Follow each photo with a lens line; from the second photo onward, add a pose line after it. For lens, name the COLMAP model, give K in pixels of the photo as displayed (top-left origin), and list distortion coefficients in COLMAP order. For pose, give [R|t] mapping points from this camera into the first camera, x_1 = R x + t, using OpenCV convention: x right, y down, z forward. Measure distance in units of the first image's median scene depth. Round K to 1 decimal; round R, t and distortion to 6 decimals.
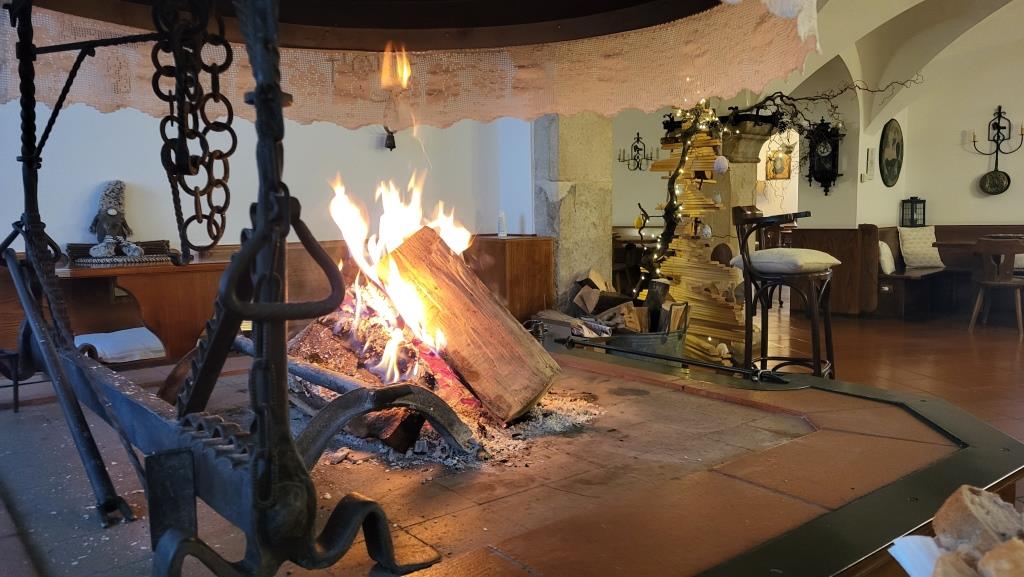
lens RADIAL K [[773.1, 0, 512.0], [0, 773.1, 288.5], [0, 0, 1]] dist [0.036680, -0.002244]
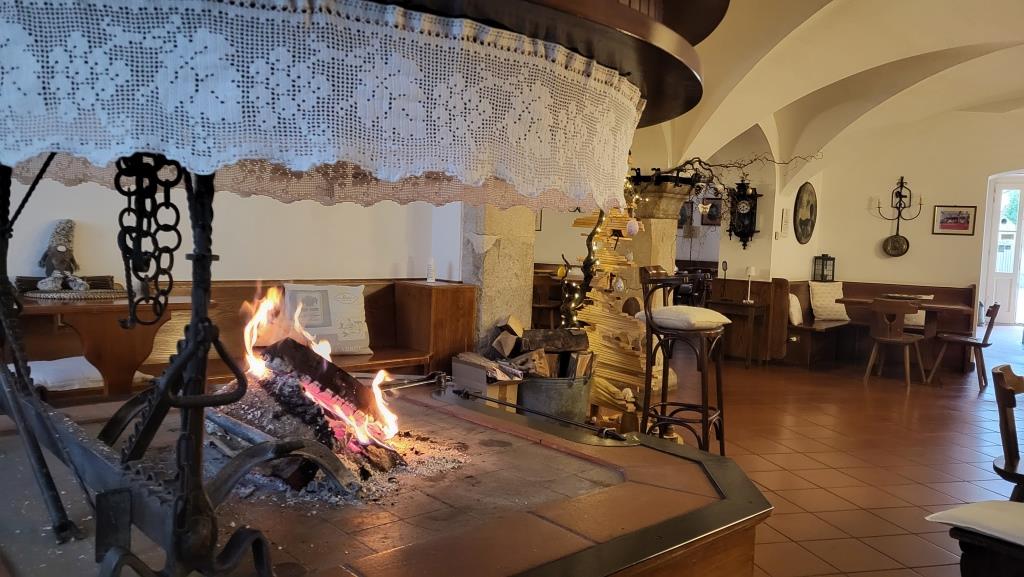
lens RADIAL K [[772.0, 0, 517.5], [0, 772.0, 285.2], [0, 0, 1]] dist [0.050861, -0.028599]
pose [[0.996198, 0.051901, 0.069972, 0.036391], [-0.049424, 0.998104, -0.036673, -0.031741], [-0.071742, 0.033076, 0.996875, -0.103029]]
